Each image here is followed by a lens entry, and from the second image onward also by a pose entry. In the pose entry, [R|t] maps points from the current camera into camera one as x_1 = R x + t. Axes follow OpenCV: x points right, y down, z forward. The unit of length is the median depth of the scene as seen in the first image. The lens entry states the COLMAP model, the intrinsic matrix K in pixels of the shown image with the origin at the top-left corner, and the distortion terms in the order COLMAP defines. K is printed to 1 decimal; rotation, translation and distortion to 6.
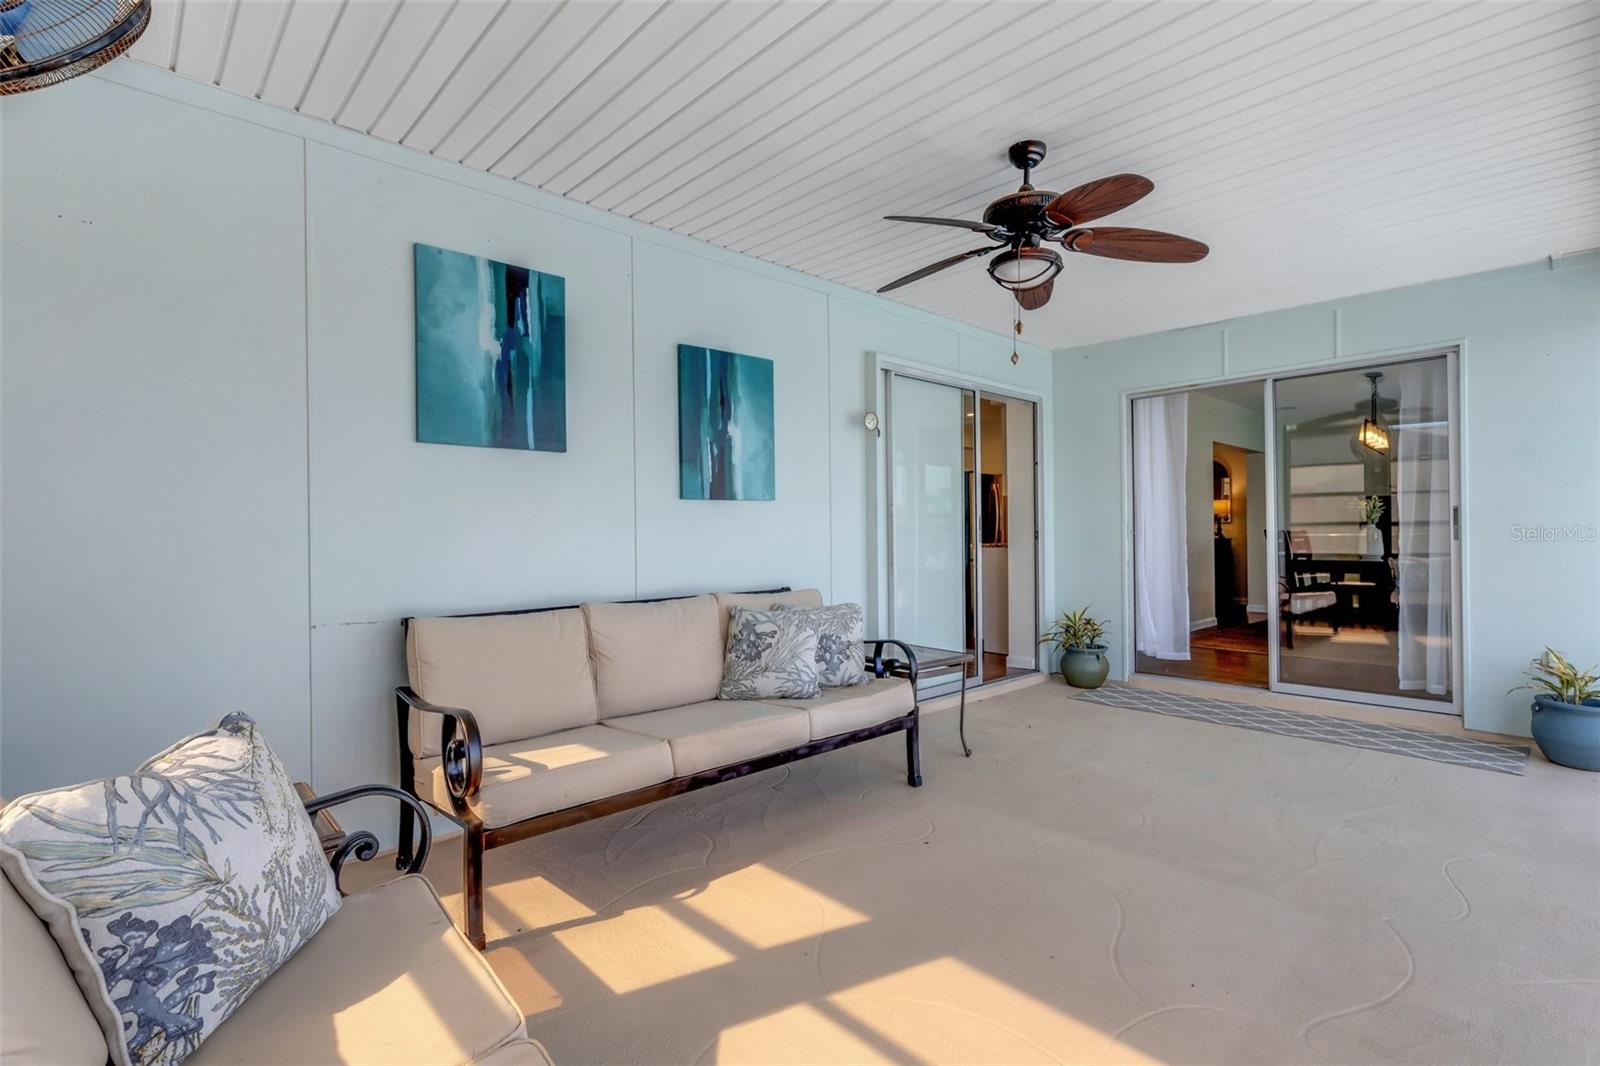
lens RADIAL K [[731.4, 0, 798.5], [0, 731.4, 536.2], [0, 0, 1]] dist [0.014371, -0.002591]
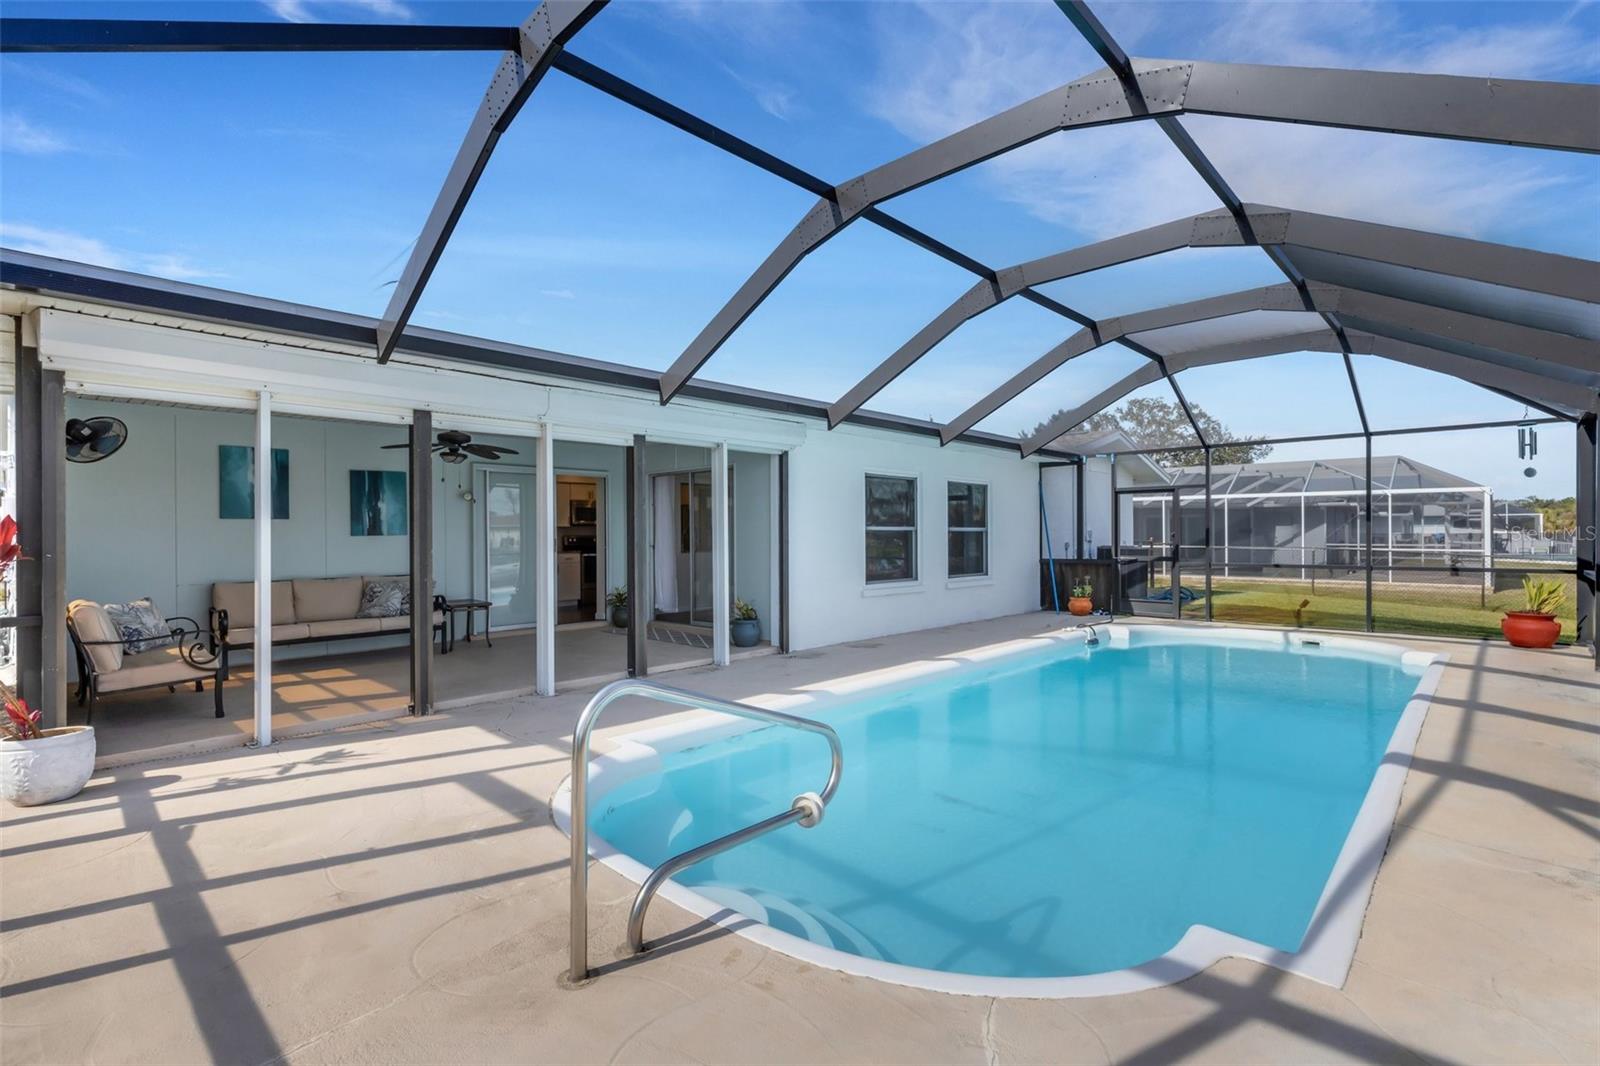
lens RADIAL K [[731.4, 0, 803.0], [0, 731.4, 531.5], [0, 0, 1]] dist [0.014371, -0.002591]
pose [[0.997554, 0.001174, 0.069892, 1.095719], [-0.000570, 0.999962, -0.008667, -0.043738], [-0.069899, 0.008606, 0.997517, -1.422383]]
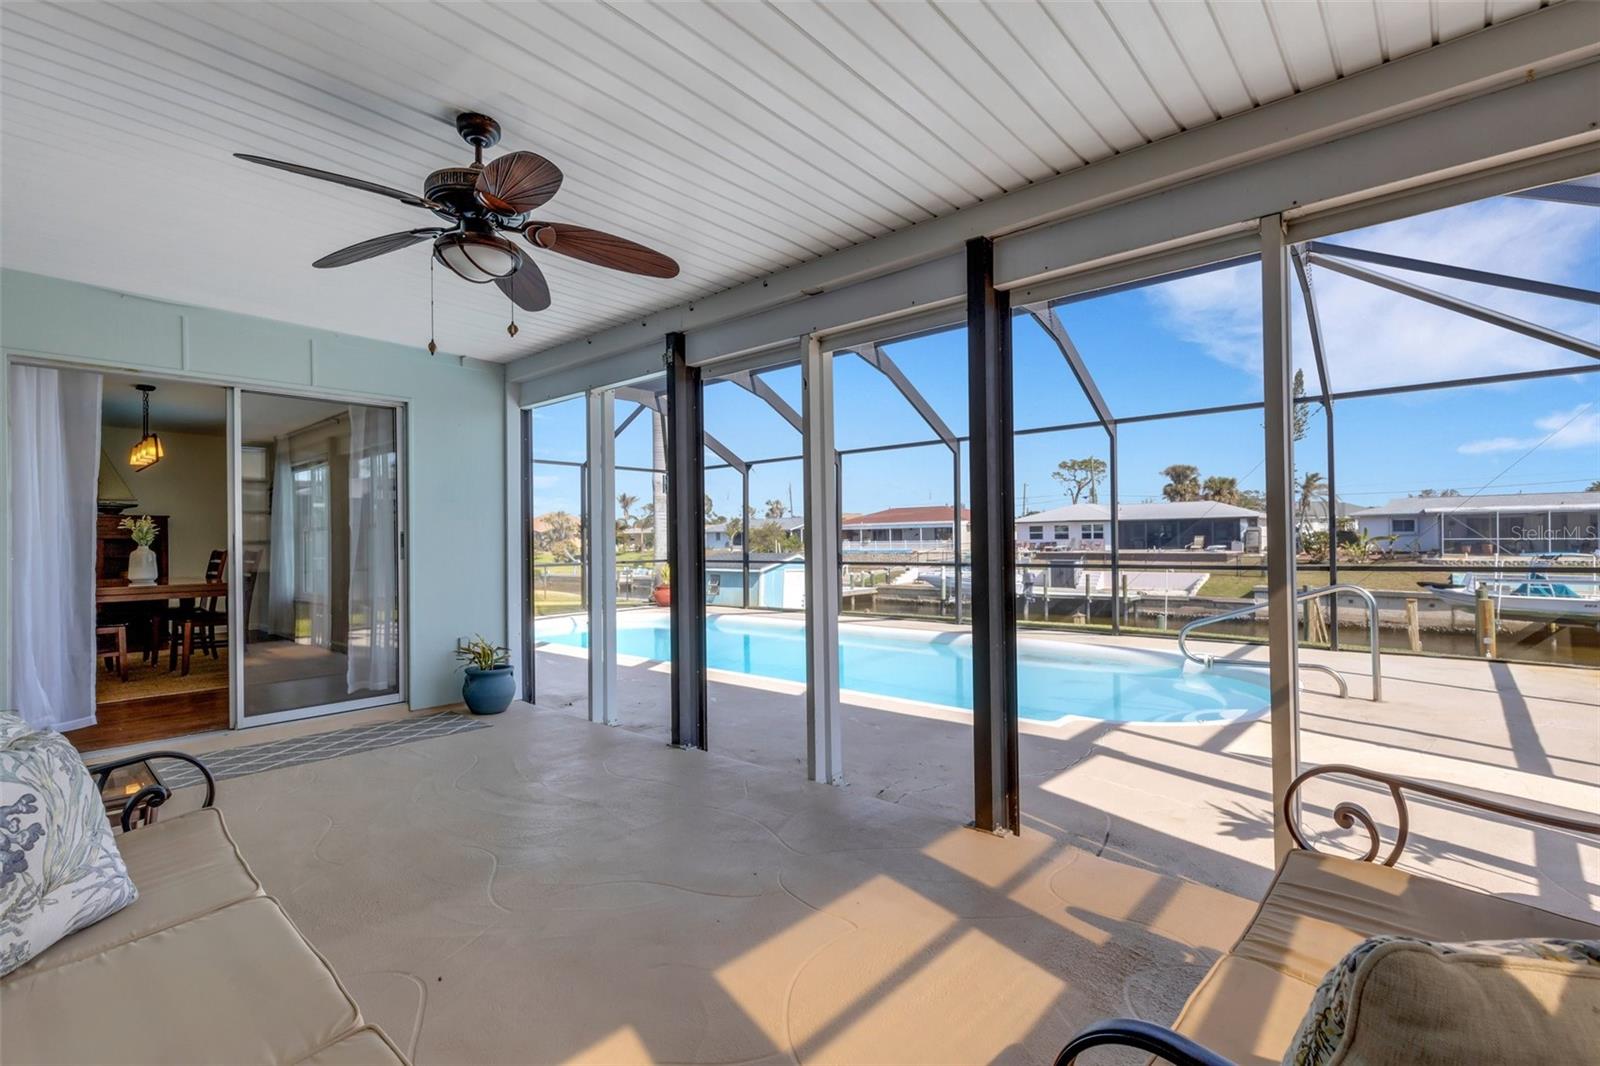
lens RADIAL K [[731.4, 0, 794.4], [0, 731.4, 531.6], [0, 0, 1]] dist [0.014371, -0.002591]
pose [[-0.085408, 0.020629, 0.996132, -0.458261], [0.015025, 0.999699, -0.019415, -0.008101], [-0.996233, 0.013309, -0.085693, 0.537173]]
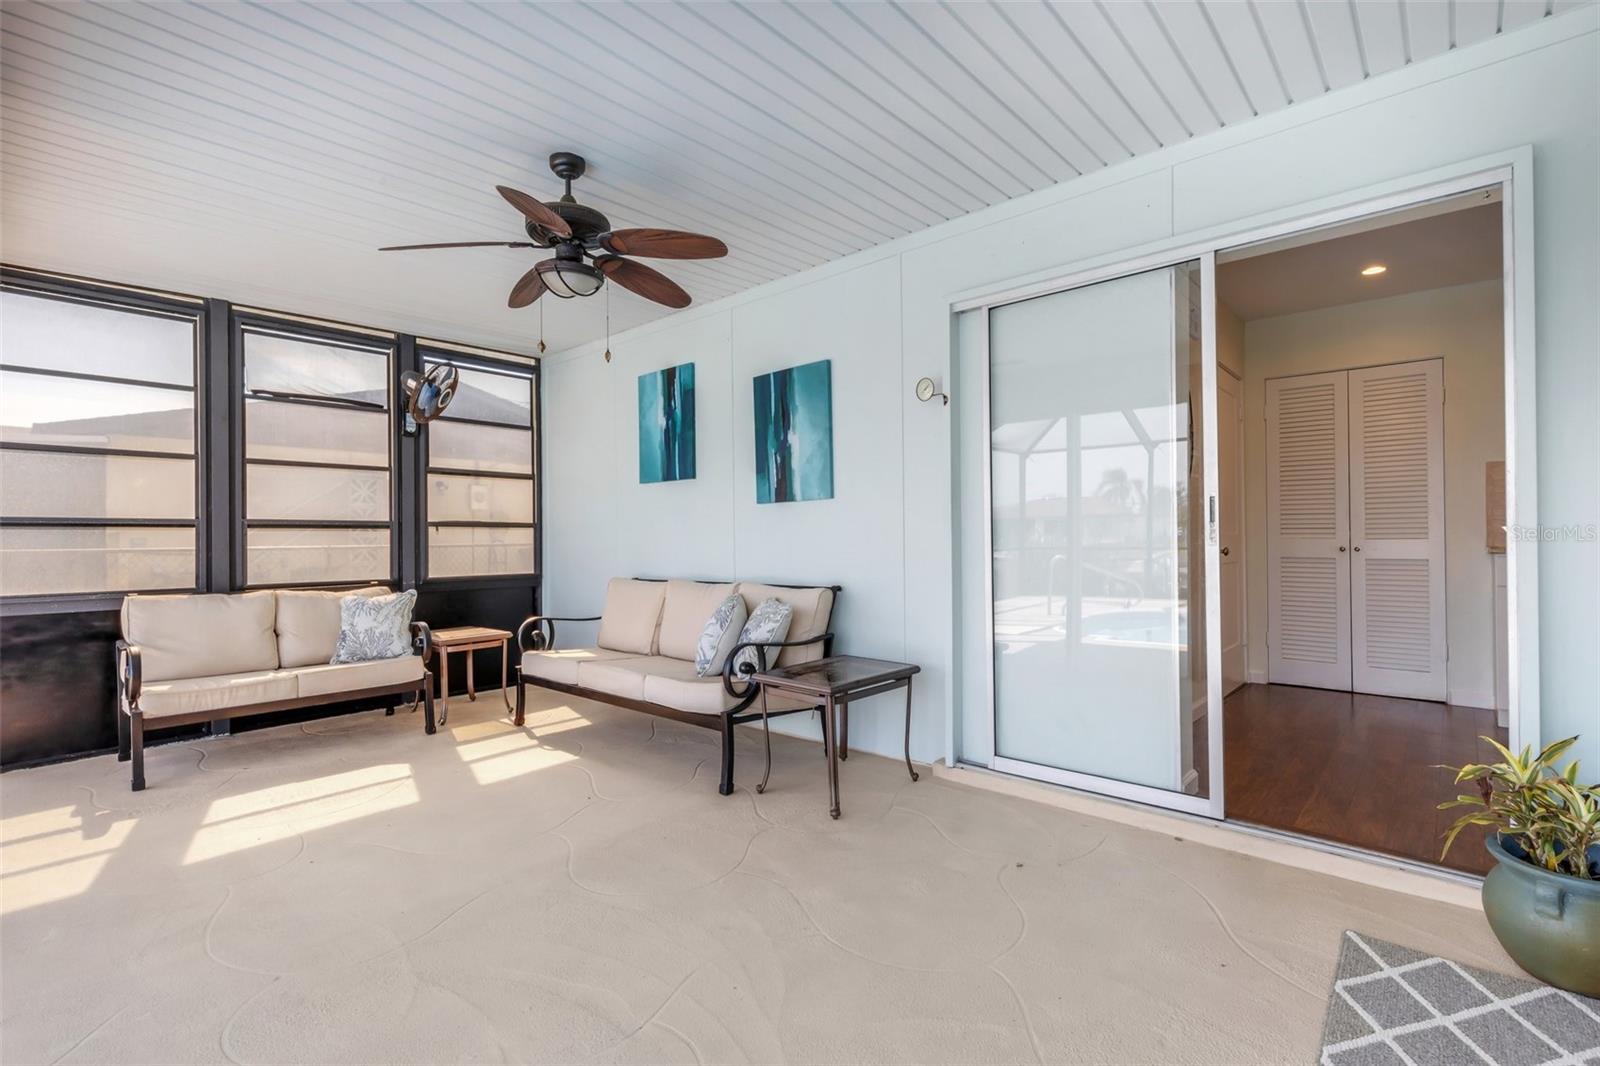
lens RADIAL K [[731.4, 0, 807.4], [0, 731.4, 540.6], [0, 0, 1]] dist [0.014371, -0.002591]
pose [[0.108200, 0.010291, -0.994076, 1.040655], [0.002740, 0.999940, 0.010649, -0.001721], [0.994125, -0.003876, 0.108165, 0.927701]]
